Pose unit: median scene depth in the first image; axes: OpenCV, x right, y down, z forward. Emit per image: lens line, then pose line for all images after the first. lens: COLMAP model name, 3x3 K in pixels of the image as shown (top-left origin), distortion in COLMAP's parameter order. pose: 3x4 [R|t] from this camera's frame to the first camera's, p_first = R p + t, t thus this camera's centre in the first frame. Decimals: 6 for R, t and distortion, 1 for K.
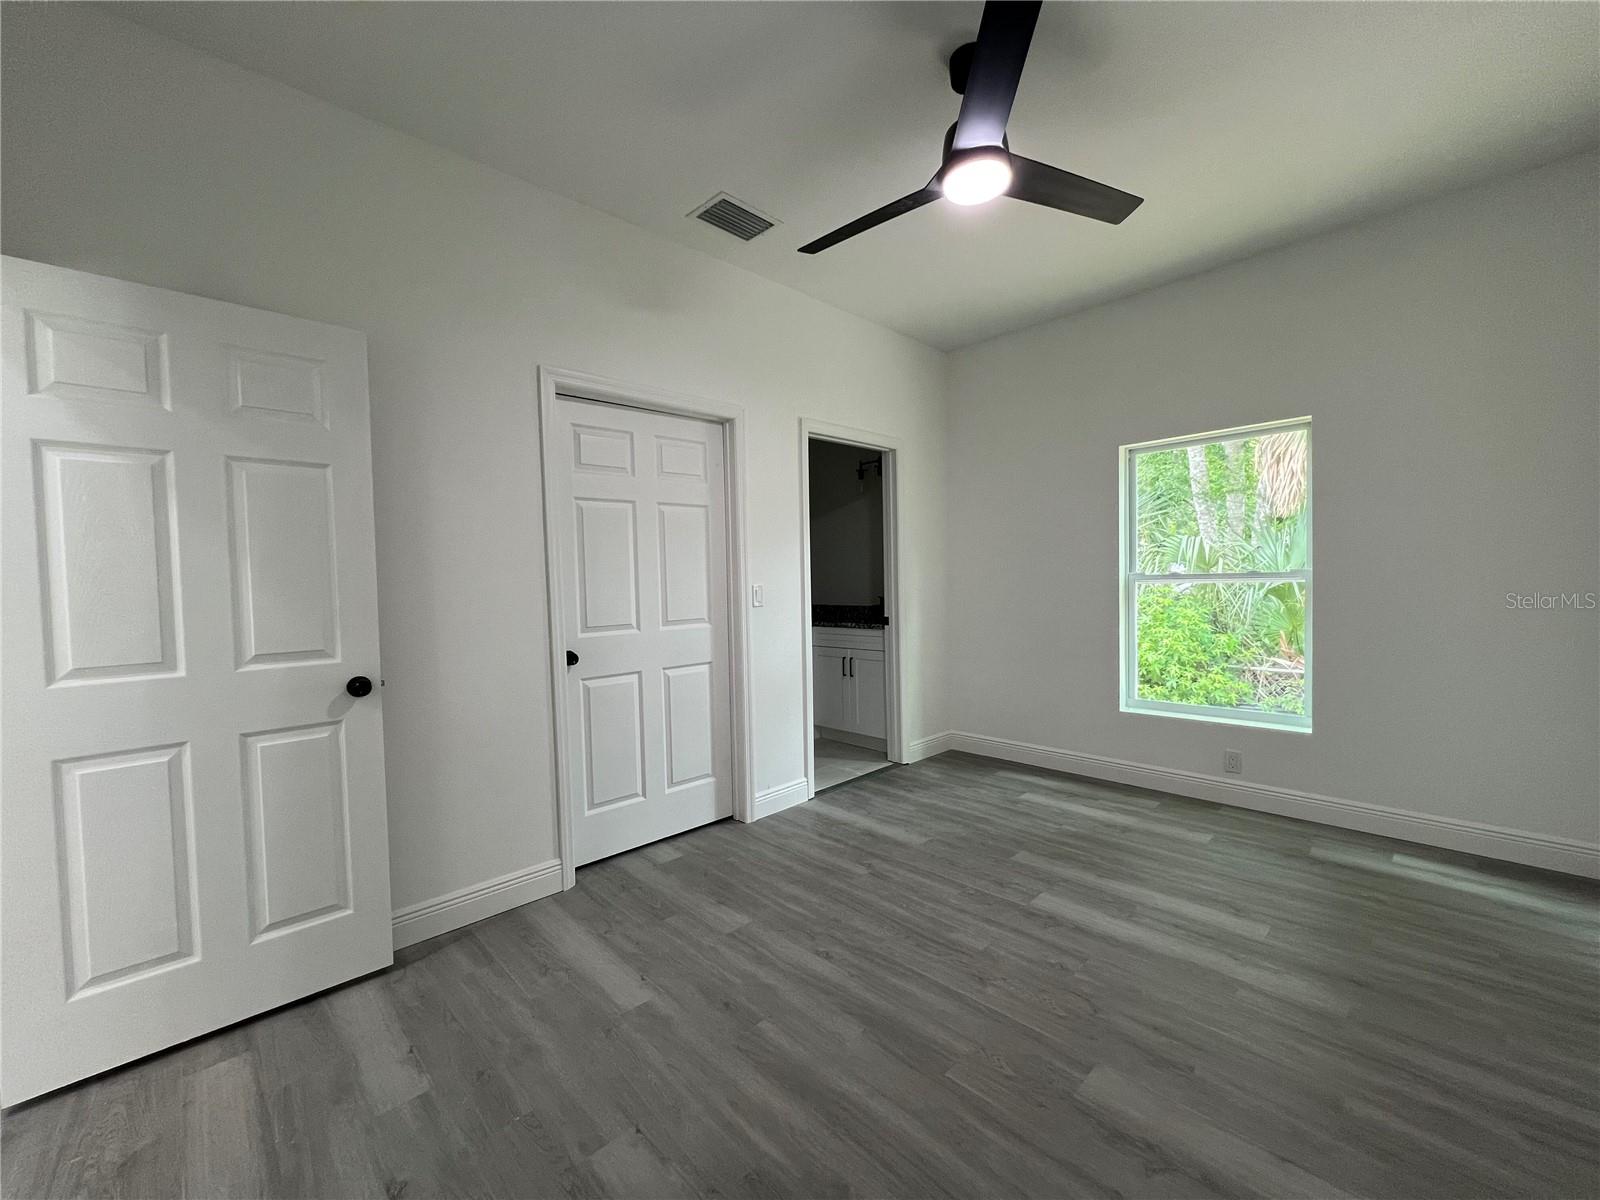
lens RADIAL K [[638.3, 0, 803.5], [0, 638.3, 599.3], [0, 0, 1]] dist [-0.002306, 0.000822]
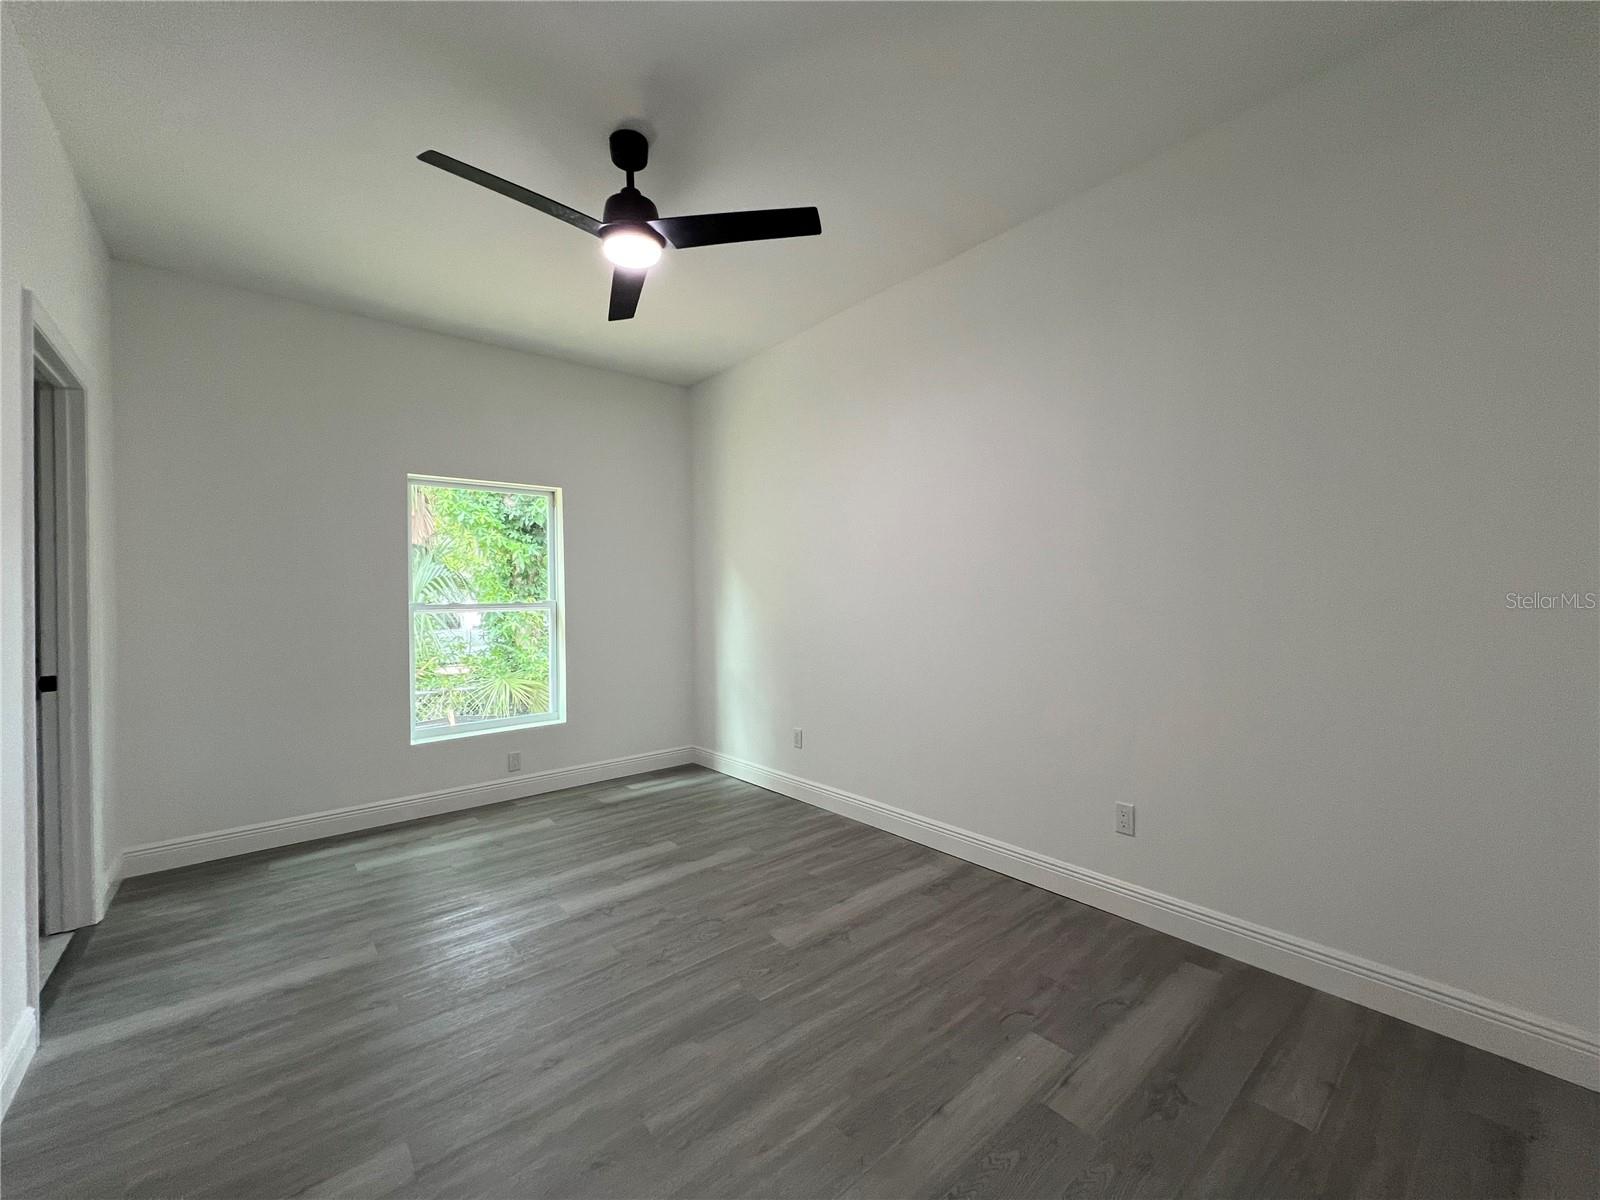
lens RADIAL K [[638.3, 0, 788.2], [0, 638.3, 600.1], [0, 0, 1]] dist [-0.002306, 0.000822]
pose [[0.077005, 0.017729, 0.996873, -0.513442], [0.041235, 0.998930, -0.020951, -0.000790], [-0.996178, 0.042720, 0.076192, 0.413199]]
